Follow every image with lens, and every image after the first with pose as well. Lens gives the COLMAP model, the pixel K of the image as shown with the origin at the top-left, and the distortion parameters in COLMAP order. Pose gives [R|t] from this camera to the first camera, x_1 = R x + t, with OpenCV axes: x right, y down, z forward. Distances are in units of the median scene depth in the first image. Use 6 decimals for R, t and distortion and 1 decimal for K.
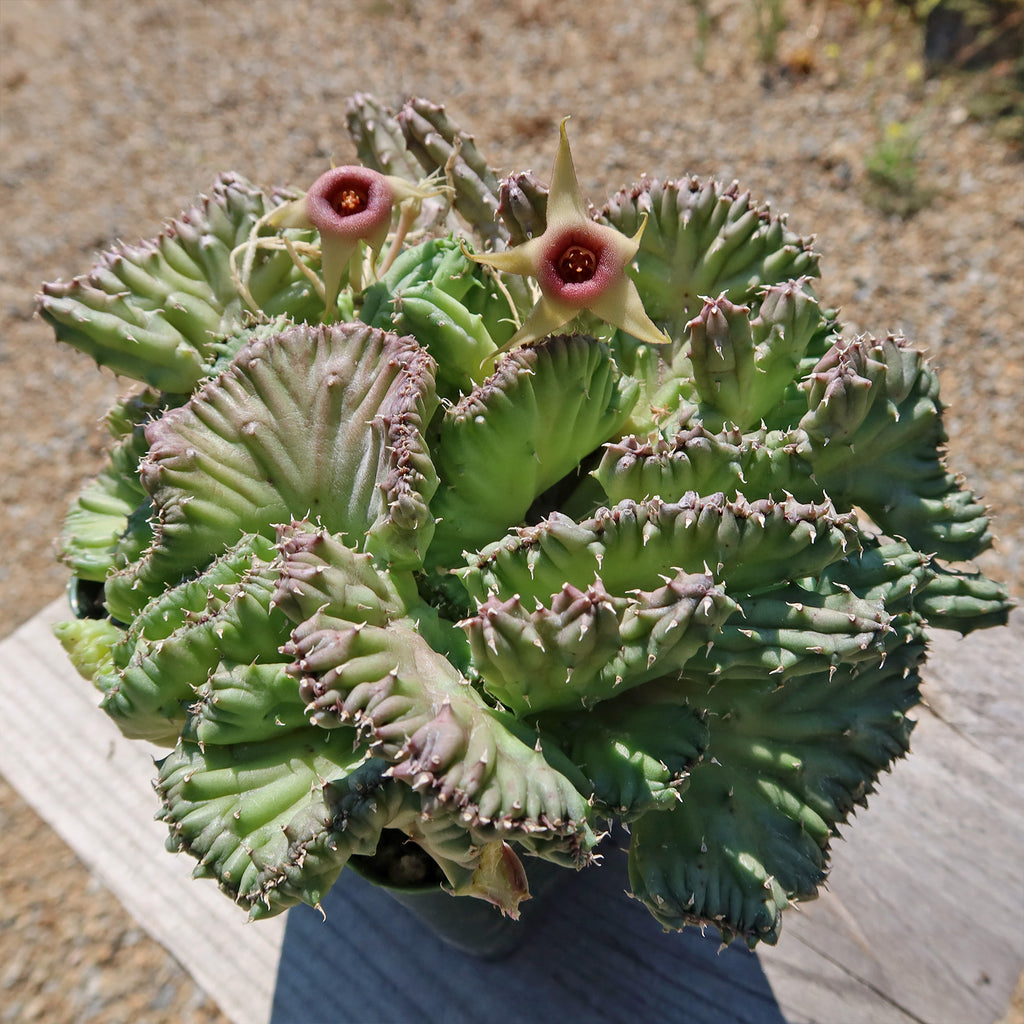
lens RADIAL K [[1021.2, 0, 540.2], [0, 1021.2, 501.4], [0, 0, 1]] dist [-0.037342, -0.006532]
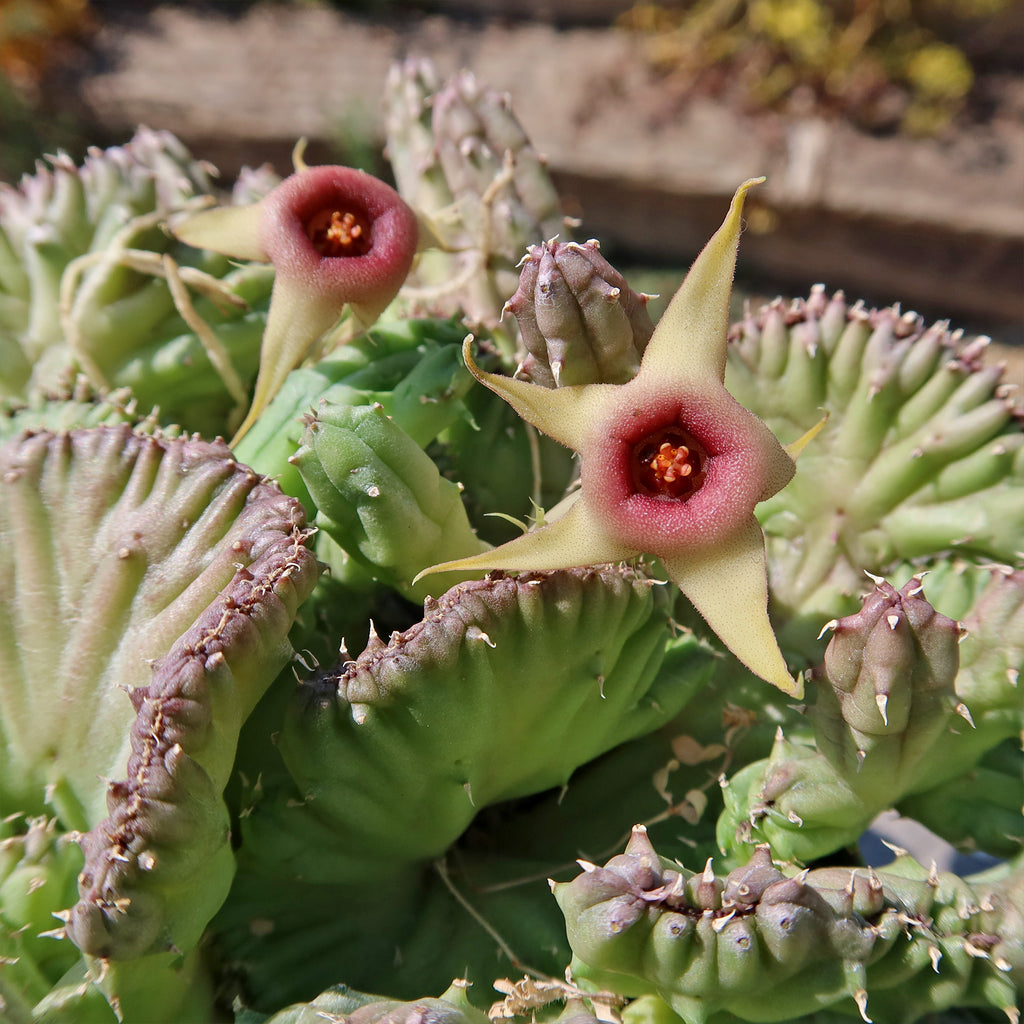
lens RADIAL K [[1021.2, 0, 540.2], [0, 1021.2, 501.4], [0, 0, 1]] dist [-0.037342, -0.006532]
pose [[0.963813, 0.244792, -0.105551, 0.054830], [-0.247470, 0.968810, -0.012864, -0.208343], [0.099110, 0.038520, 0.994331, 0.556698]]
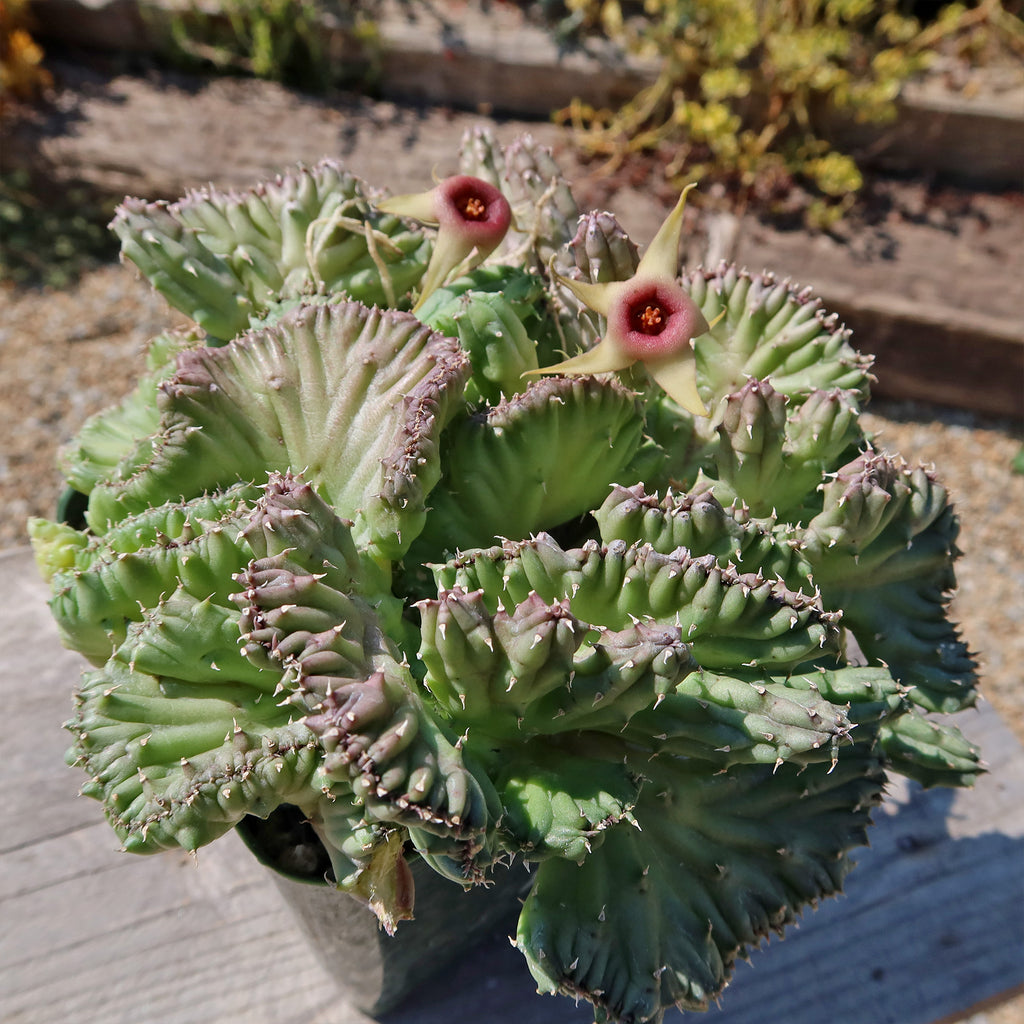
lens RADIAL K [[1025.3, 0, 546.8], [0, 1025.3, 510.2], [0, 0, 1]] dist [-0.050442, 0.007155]
pose [[0.963770, 0.264312, -0.035876, 0.045813], [-0.266641, 0.958252, -0.103224, 0.090564], [0.007095, 0.109050, 0.994011, 0.016102]]
